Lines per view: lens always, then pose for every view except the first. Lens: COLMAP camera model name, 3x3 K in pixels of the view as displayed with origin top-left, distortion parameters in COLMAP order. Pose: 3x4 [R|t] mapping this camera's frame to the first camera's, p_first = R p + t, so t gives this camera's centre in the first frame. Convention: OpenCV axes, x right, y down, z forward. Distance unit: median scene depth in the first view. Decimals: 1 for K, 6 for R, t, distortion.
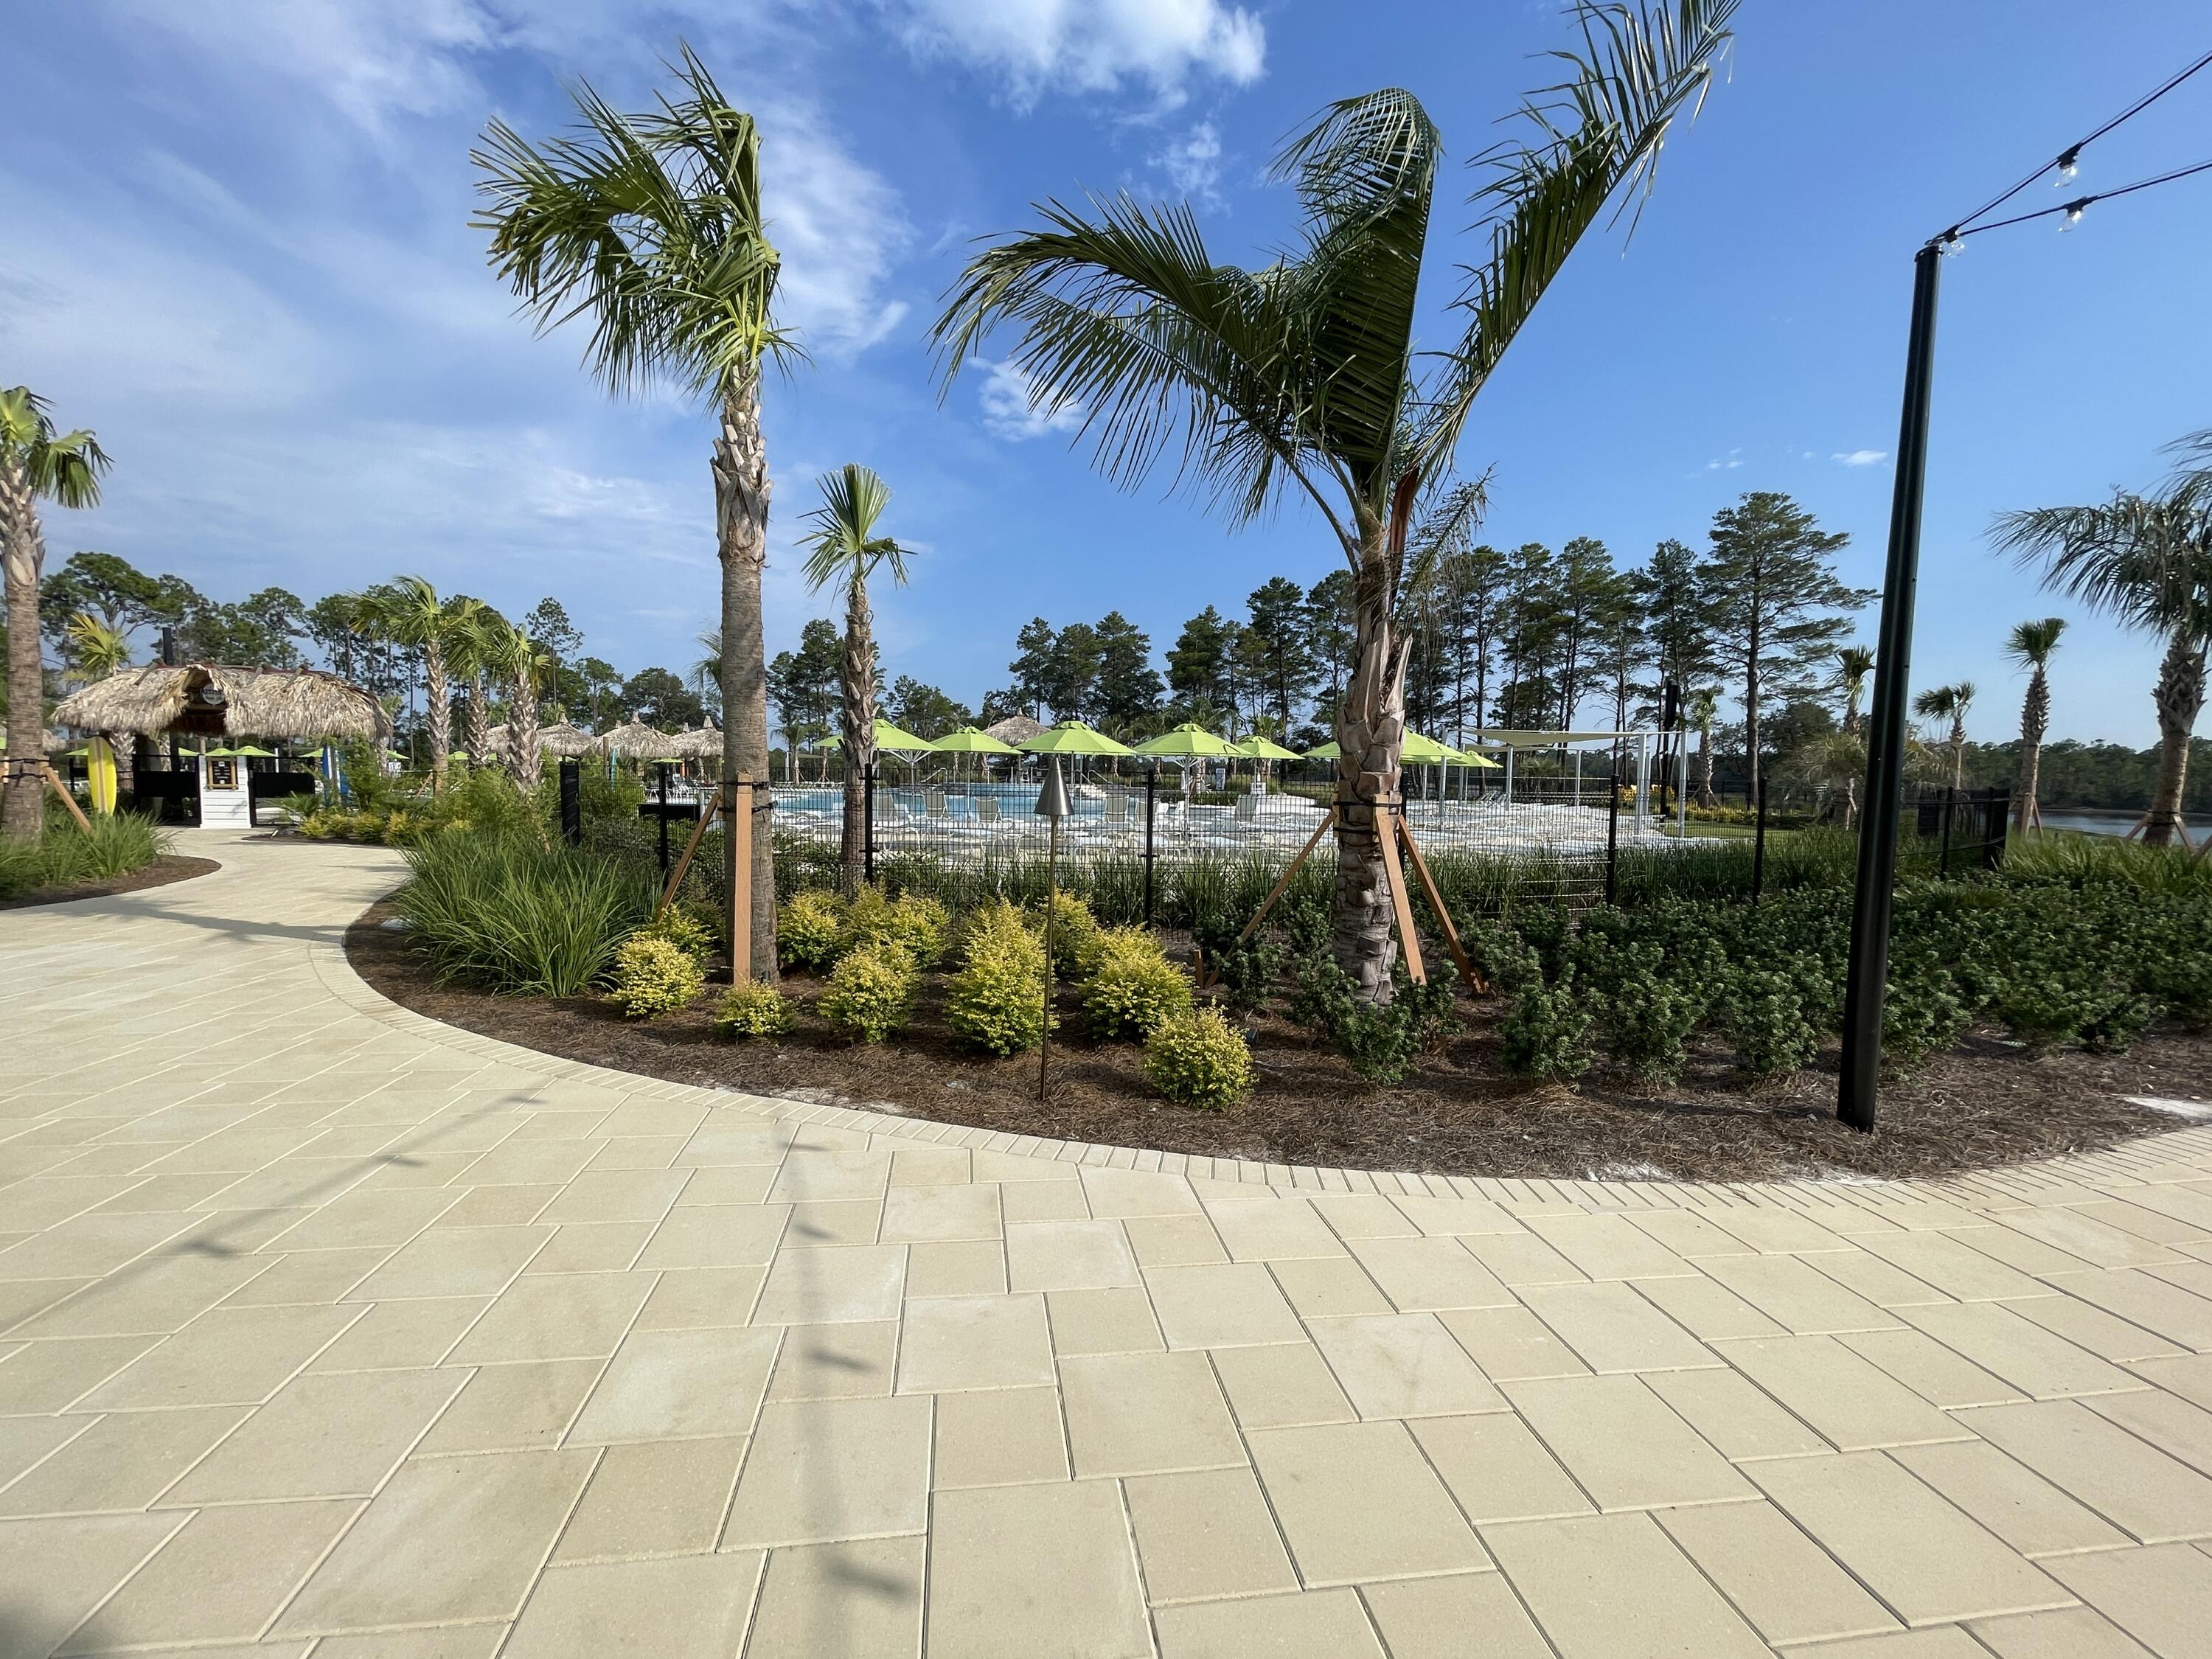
lens RADIAL K [[891.9, 0, 1106.7], [0, 891.9, 852.0], [0, 0, 1]] dist [-0.003783, 0.000034]
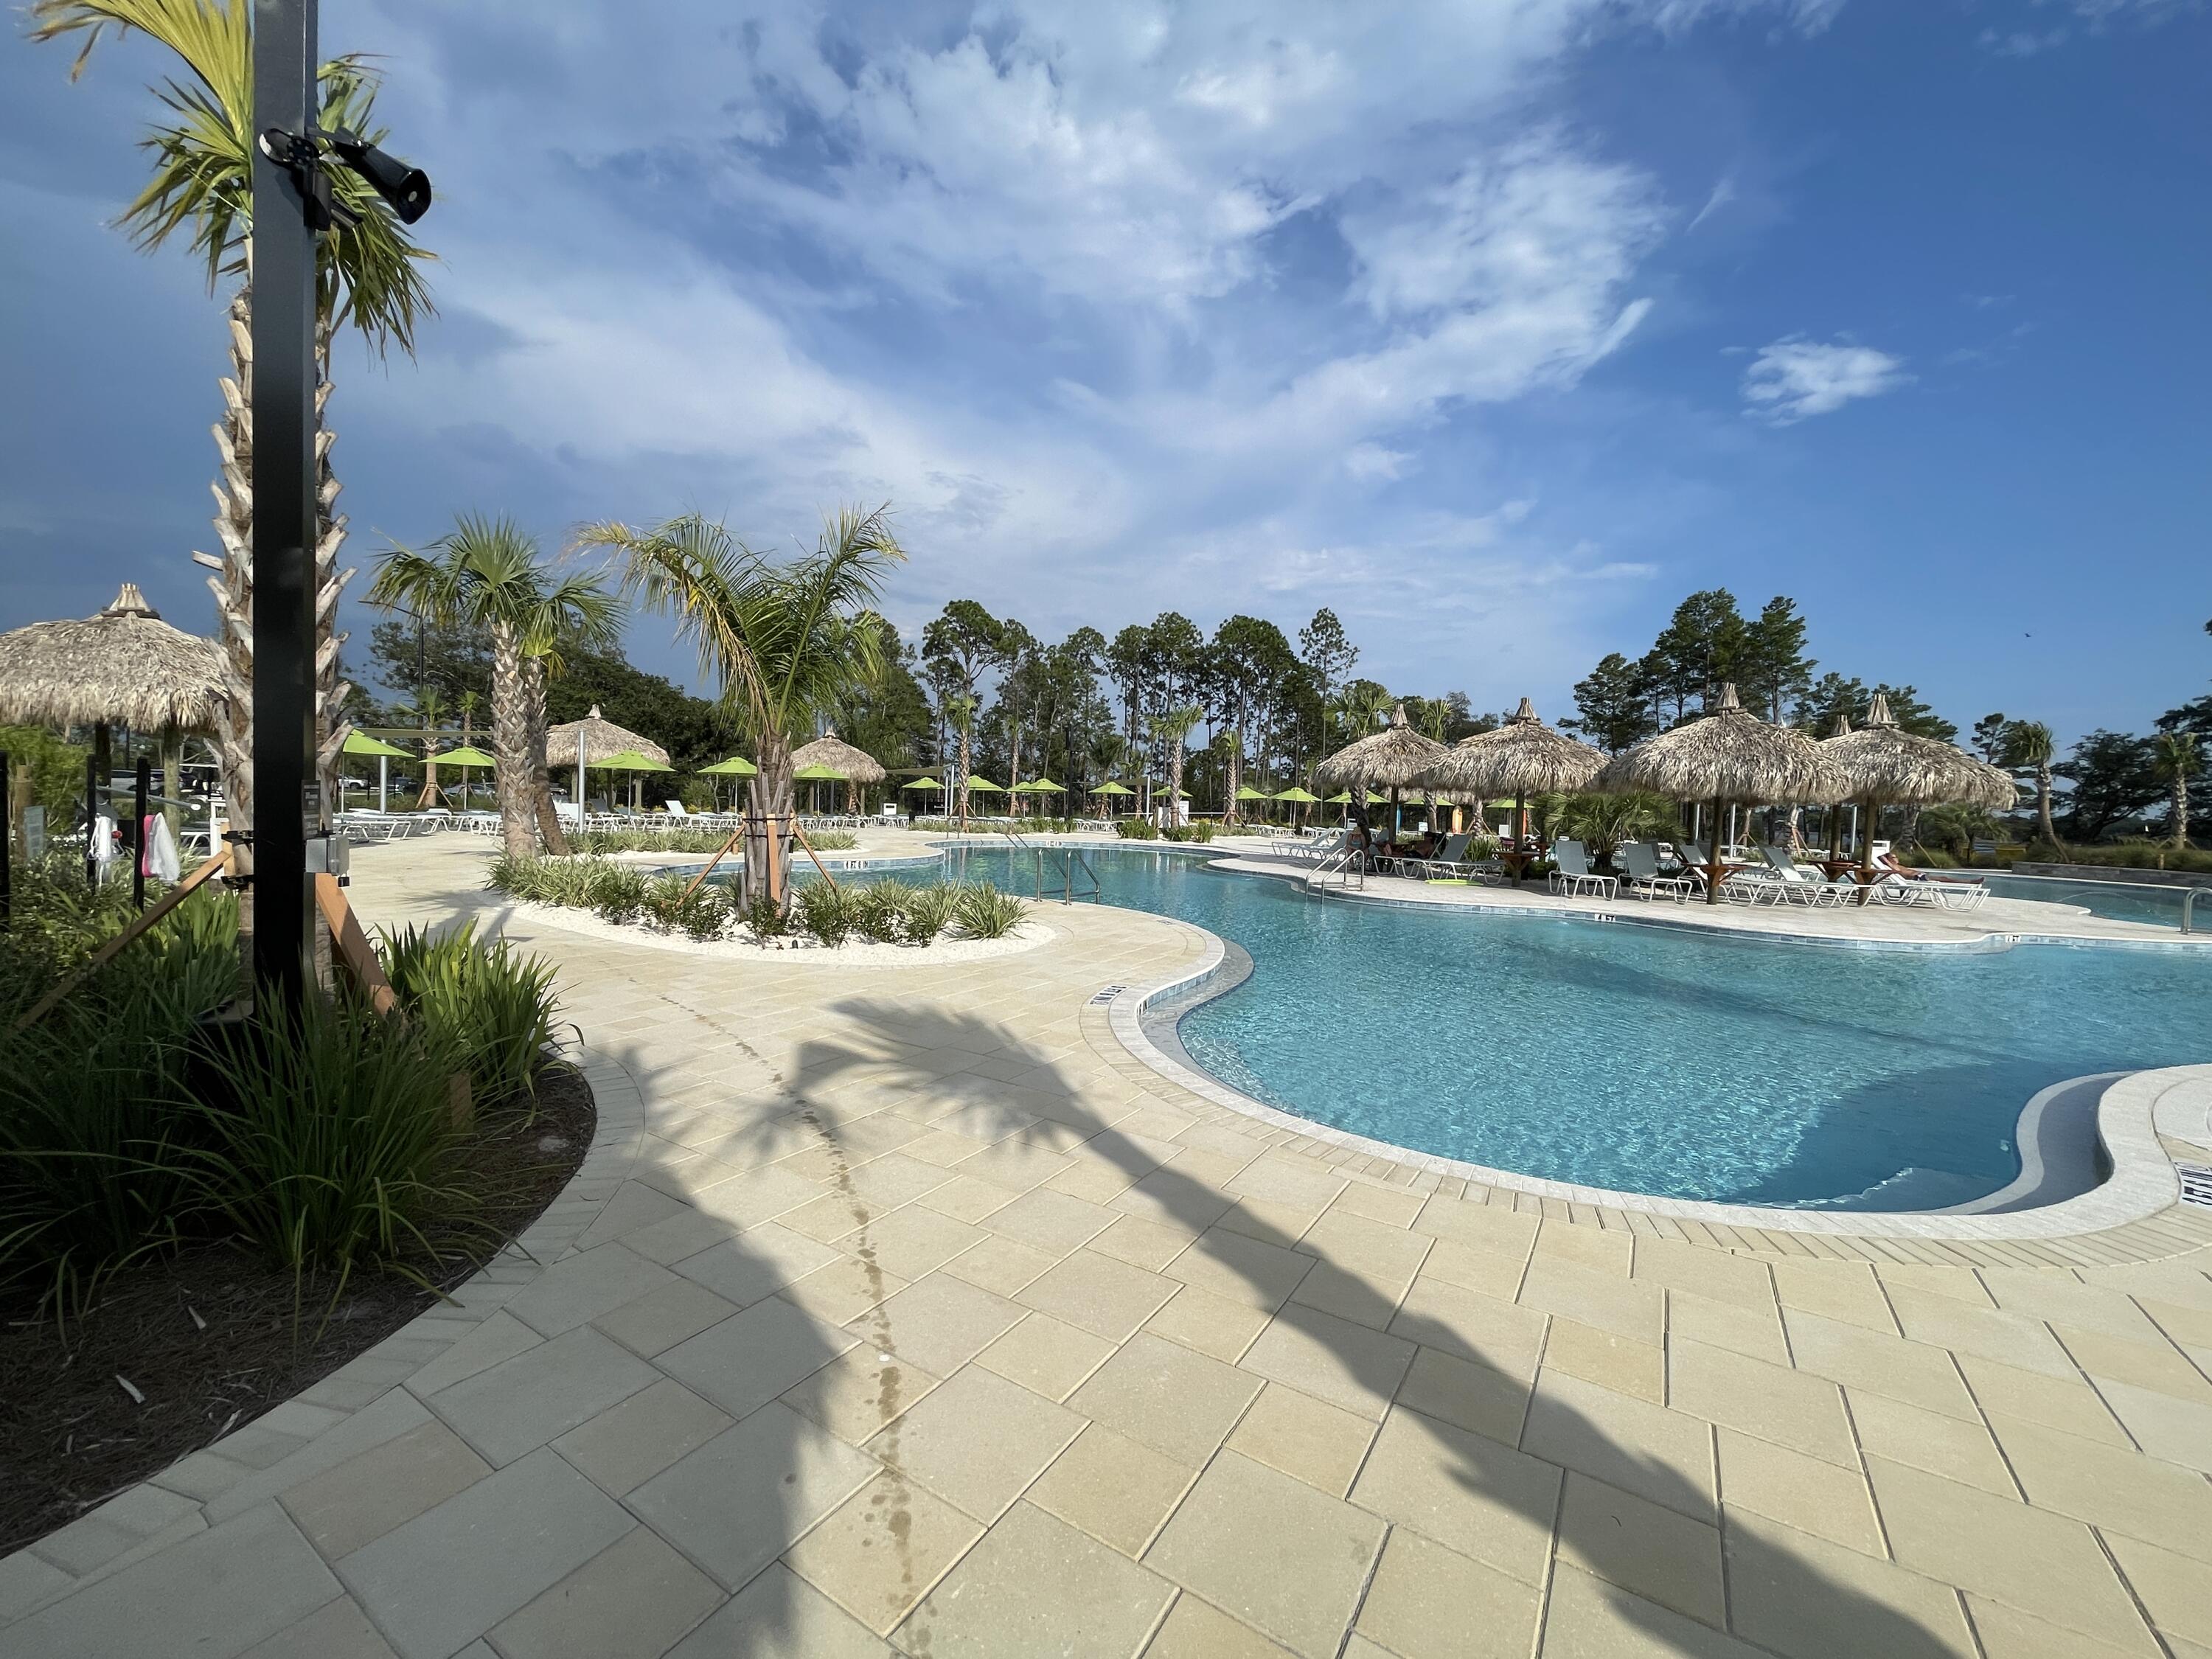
lens RADIAL K [[886.7, 0, 1104.0], [0, 886.7, 825.4], [0, 0, 1]] dist [0.001920, -0.000400]
pose [[0.749409, 0.035623, -0.661149, -0.219336], [-0.089699, 0.994808, -0.048072, -0.022255], [0.656004, 0.095330, 0.748713, 0.249570]]
